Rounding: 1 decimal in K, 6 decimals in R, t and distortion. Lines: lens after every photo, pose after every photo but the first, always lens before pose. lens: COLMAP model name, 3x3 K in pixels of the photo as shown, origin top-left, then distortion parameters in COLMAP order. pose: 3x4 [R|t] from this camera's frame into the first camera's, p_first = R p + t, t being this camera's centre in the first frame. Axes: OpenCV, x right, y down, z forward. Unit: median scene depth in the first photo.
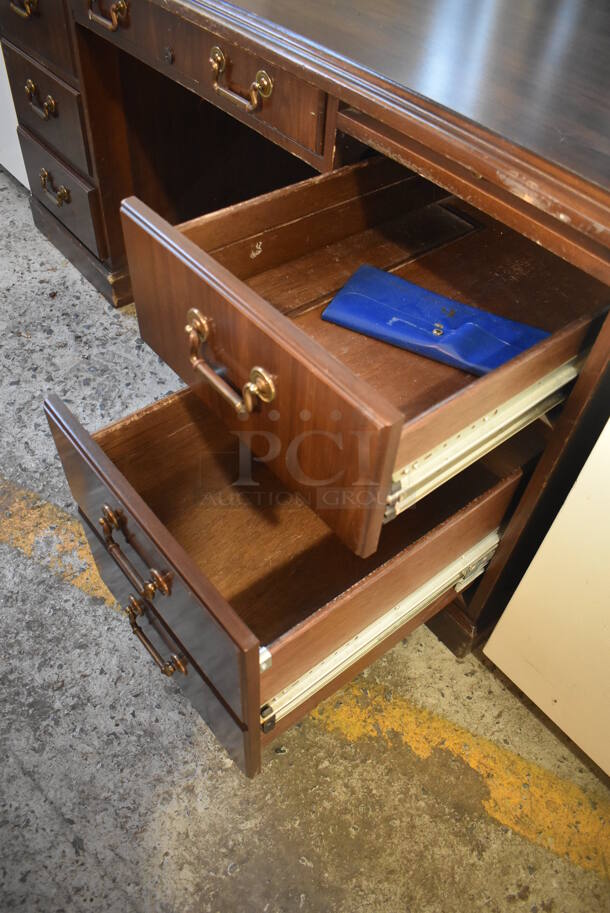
lens RADIAL K [[706.3, 0, 305.0], [0, 706.3, 456.5], [0, 0, 1]] dist [-0.100406, 0.019611]
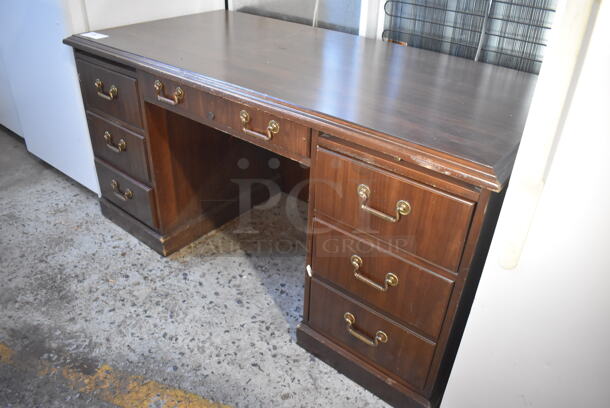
lens RADIAL K [[471.9, 0, 305.0], [0, 471.9, 204.0], [0, 0, 1]] dist [-0.100406, 0.019611]
pose [[0.977722, -0.127868, 0.166465, -0.132957], [0.170736, 0.945776, -0.276326, 0.031962], [-0.122105, 0.298592, 0.946537, -0.130460]]
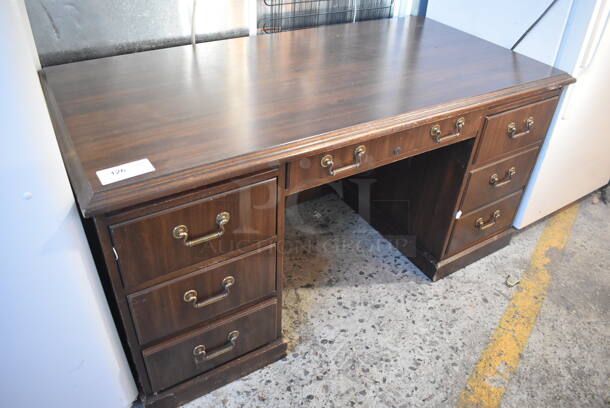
lens RADIAL K [[471.9, 0, 305.0], [0, 471.9, 204.0], [0, 0, 1]] dist [-0.100406, 0.019611]
pose [[0.128939, -0.629087, 0.766566, -0.888466], [0.726193, 0.586307, 0.359009, -0.783847], [-0.675291, 0.510385, 0.532437, 0.388595]]
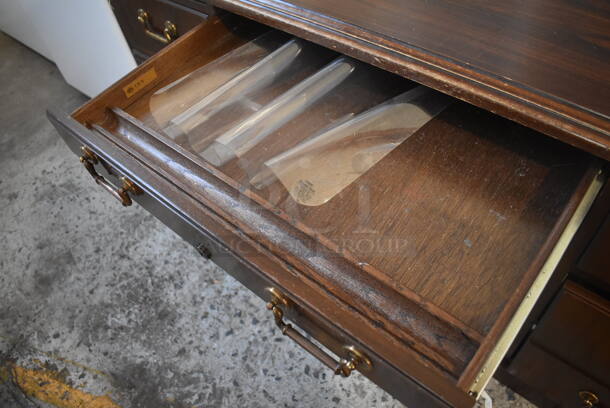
lens RADIAL K [[471.9, 0, 305.0], [0, 471.9, 204.0], [0, 0, 1]] dist [-0.100406, 0.019611]
pose [[0.968123, -0.249504, -0.022040, -0.218310], [0.250195, 0.967451, 0.037964, -0.328473], [0.011850, -0.042268, 0.999036, 0.191836]]
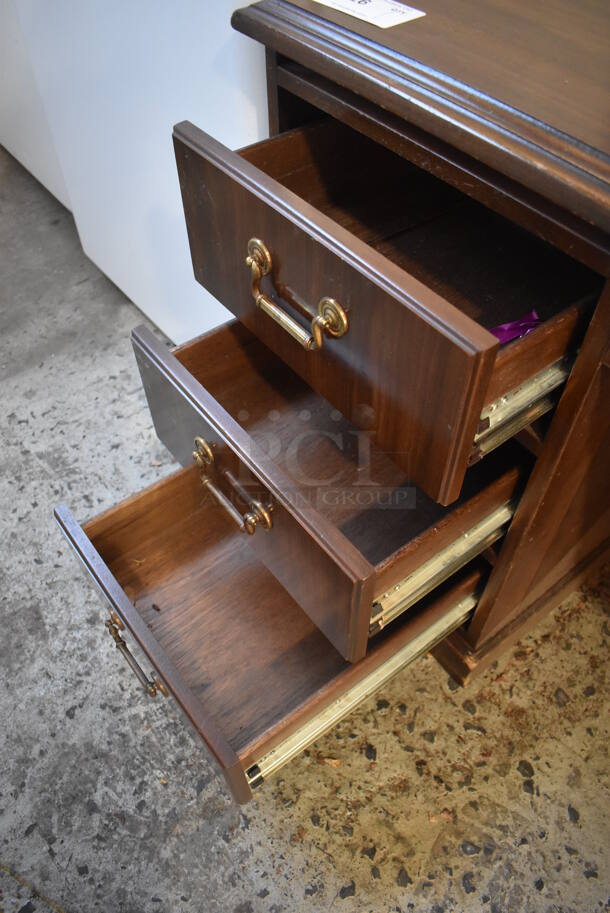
lens RADIAL K [[706.3, 0, 305.0], [0, 706.3, 456.5], [0, 0, 1]] dist [-0.100406, 0.019611]
pose [[0.997172, -0.024391, -0.071091, -0.411032], [0.027119, 0.998922, 0.037675, -0.502260], [0.070095, -0.039496, 0.996758, 0.449244]]
